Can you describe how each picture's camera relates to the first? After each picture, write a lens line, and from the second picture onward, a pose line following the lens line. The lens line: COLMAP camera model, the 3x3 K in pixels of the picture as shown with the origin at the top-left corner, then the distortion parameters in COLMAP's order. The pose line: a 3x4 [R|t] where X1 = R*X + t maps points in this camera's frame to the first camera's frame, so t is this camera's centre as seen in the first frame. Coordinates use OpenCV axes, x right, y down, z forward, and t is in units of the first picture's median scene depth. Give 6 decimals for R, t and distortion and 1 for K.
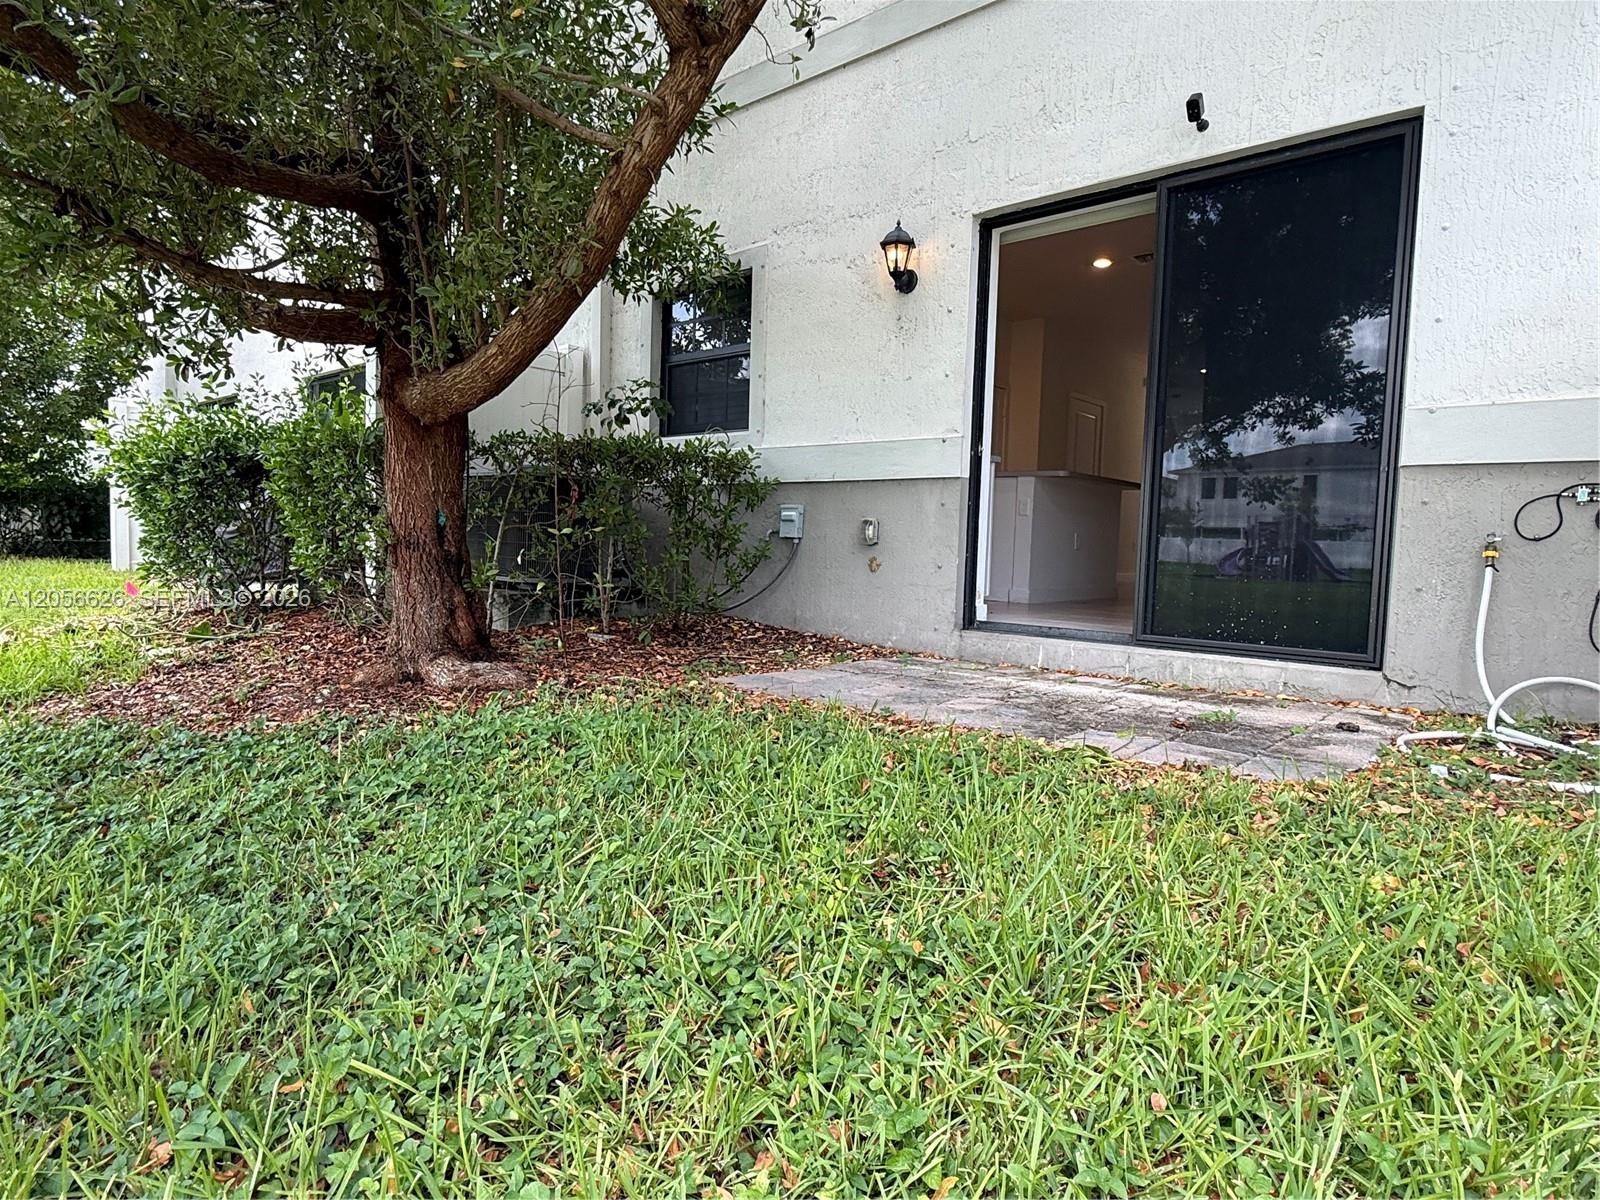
lens RADIAL K [[887.5, 0, 797.1], [0, 887.5, 603.8], [0, 0, 1]] dist [-0.000086, 0.001414]
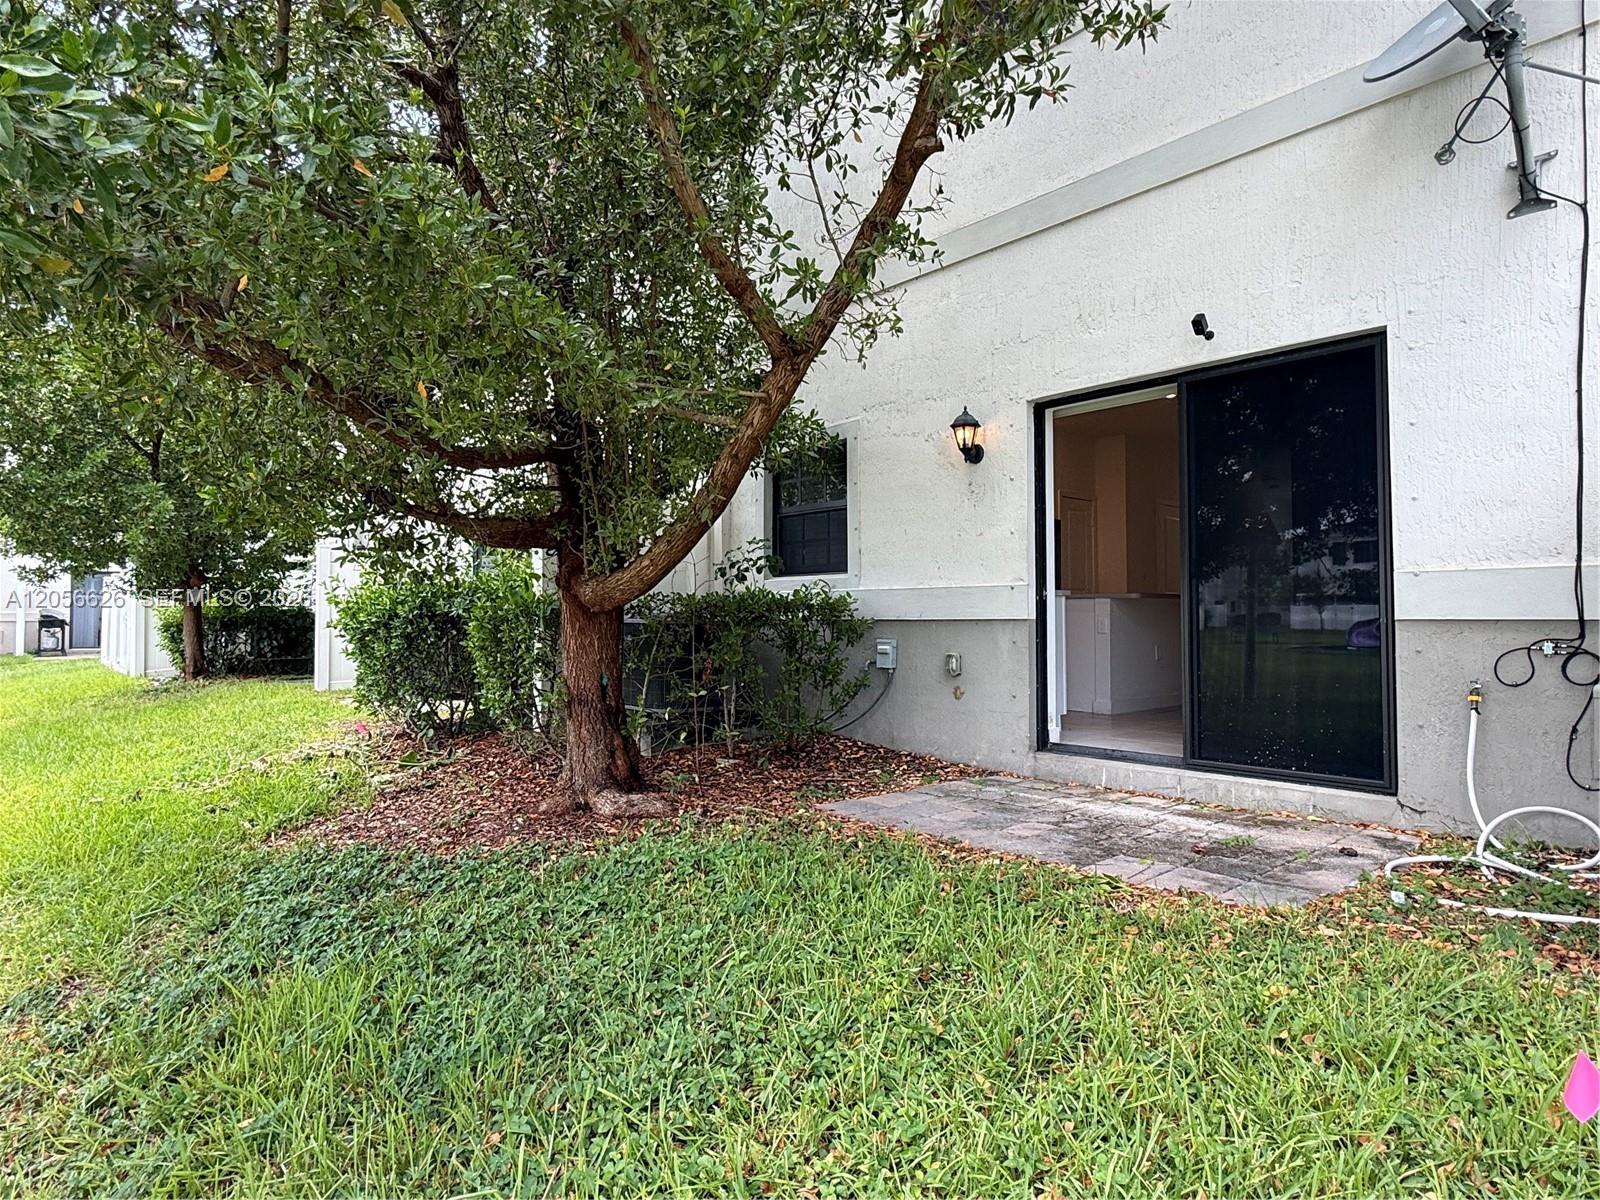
lens RADIAL K [[887.5, 0, 804.1], [0, 887.5, 596.8], [0, 0, 1]] dist [-0.000086, 0.001414]
pose [[0.991839, -0.035904, -0.122340, 0.051582], [0.024030, 0.994976, -0.097183, -0.092968], [0.125214, 0.093450, 0.987719, -0.267348]]
